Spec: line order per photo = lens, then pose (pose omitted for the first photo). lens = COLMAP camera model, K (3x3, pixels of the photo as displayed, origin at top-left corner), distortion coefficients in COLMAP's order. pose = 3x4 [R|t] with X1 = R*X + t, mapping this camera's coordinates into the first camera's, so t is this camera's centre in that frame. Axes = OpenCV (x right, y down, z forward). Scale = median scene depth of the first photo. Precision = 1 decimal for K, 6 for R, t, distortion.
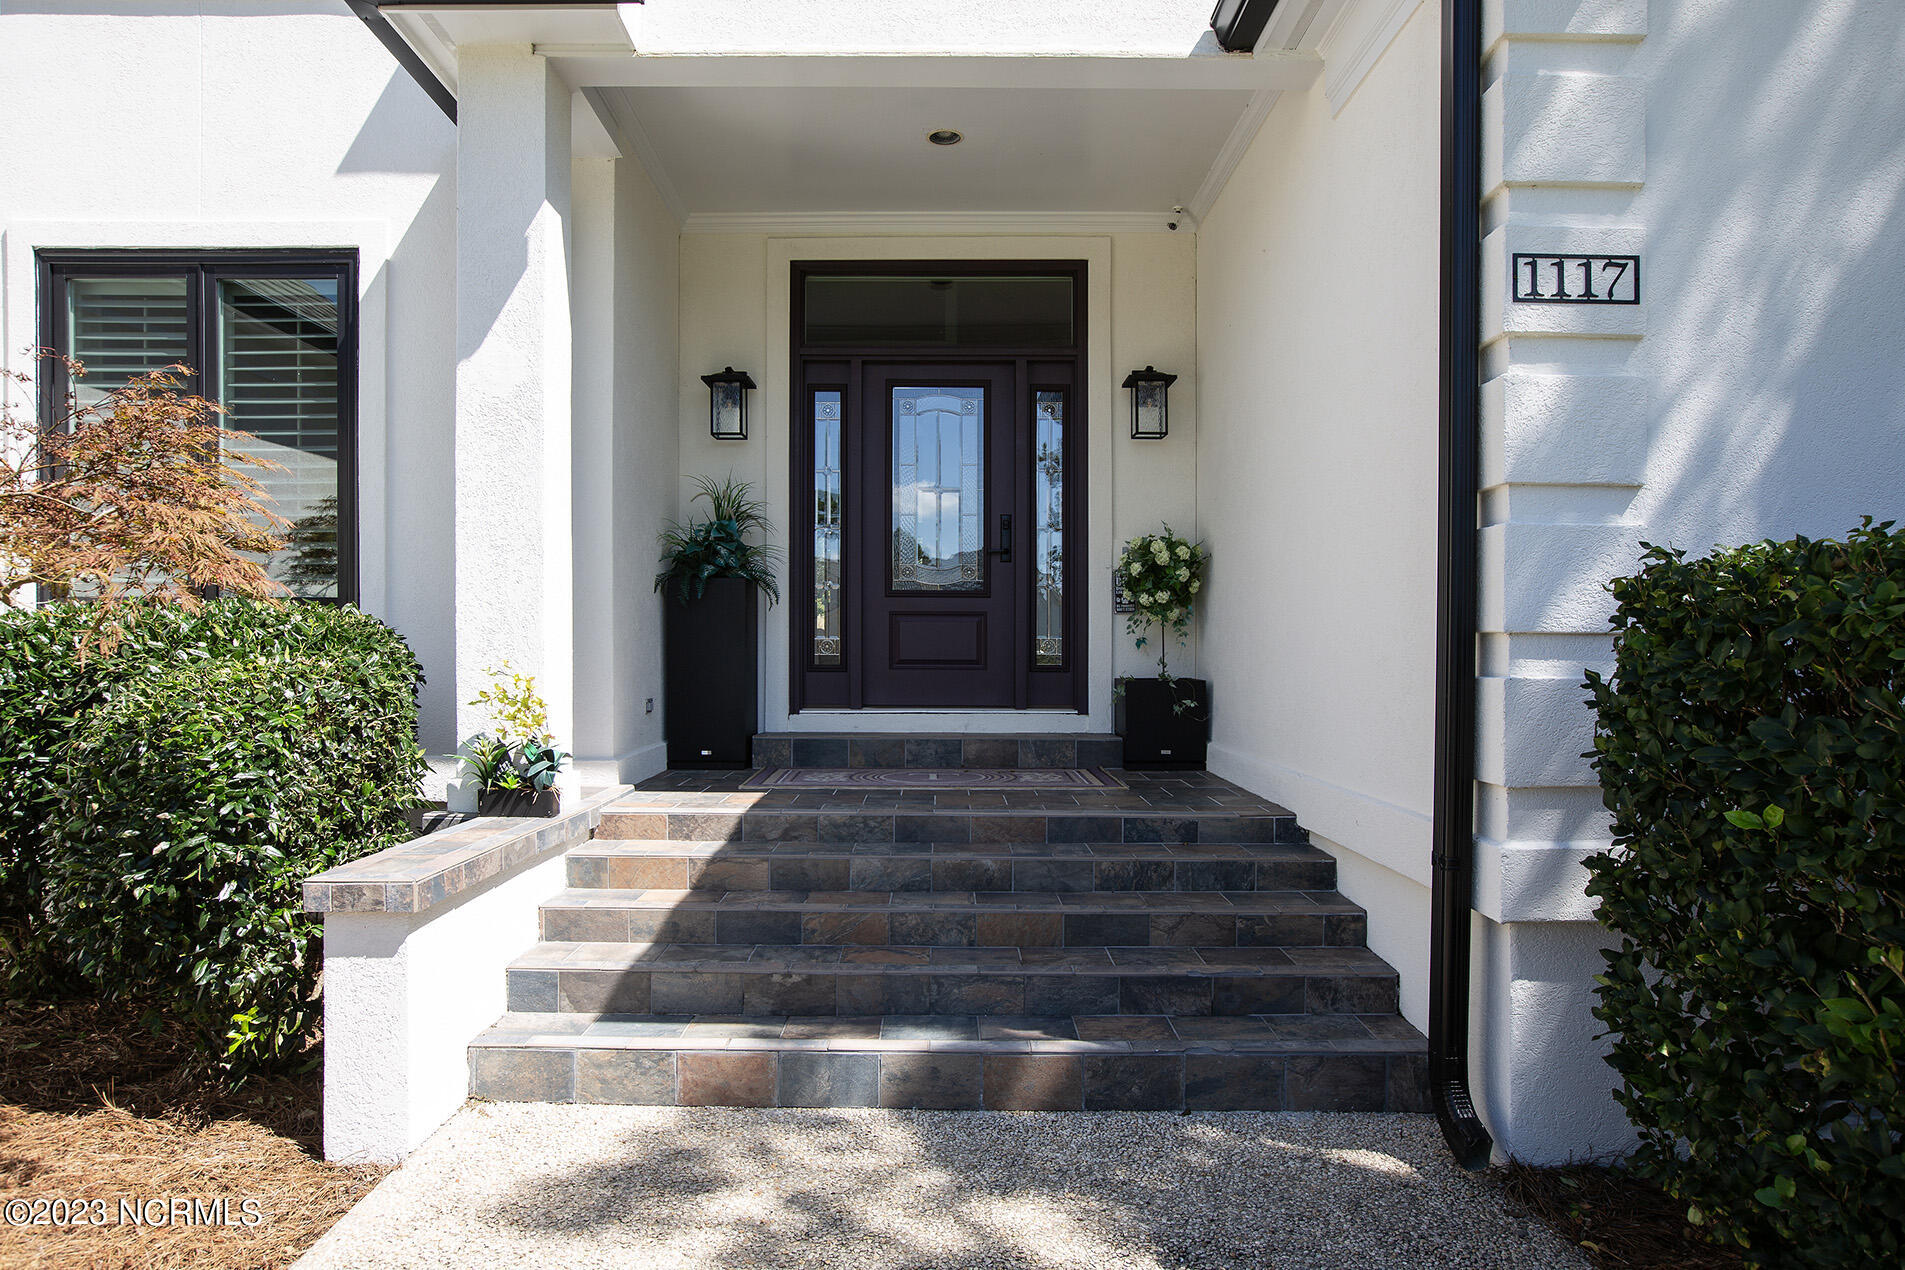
lens RADIAL K [[1105.9, 0, 952.5], [0, 1105.9, 635.0], [0, 0, 1]] dist [-0.000365, -0.000062]
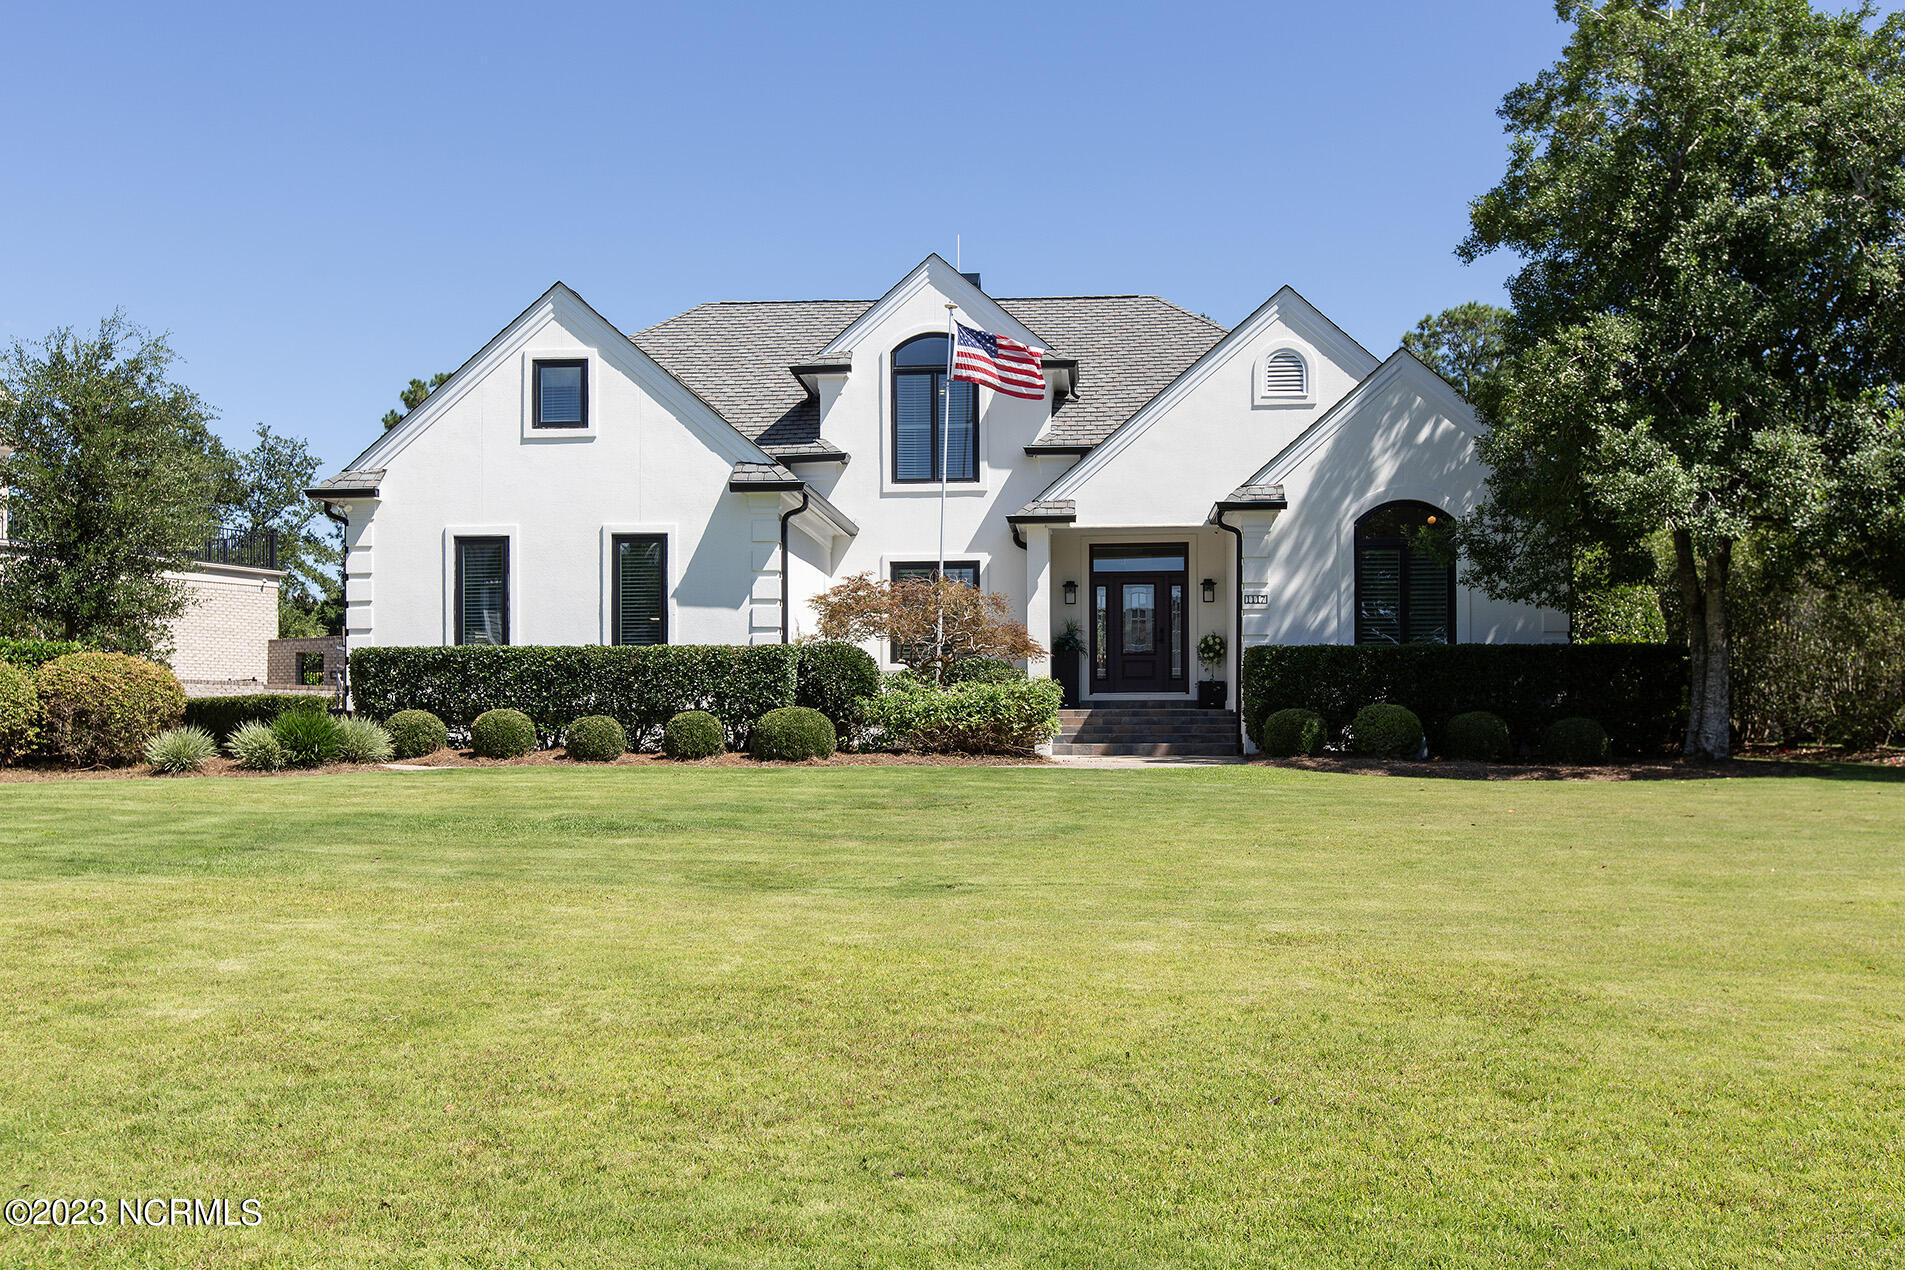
lens RADIAL K [[1747.1, 0, 952.5], [0, 1747.1, 635.0], [0, 0, 1]] dist [-0.003646, -0.000233]
pose [[0.994236, -0.007720, -0.106938, -0.010206], [0.002054, 0.998593, -0.052993, 0.165800], [0.107197, 0.052468, 0.992852, -3.883121]]
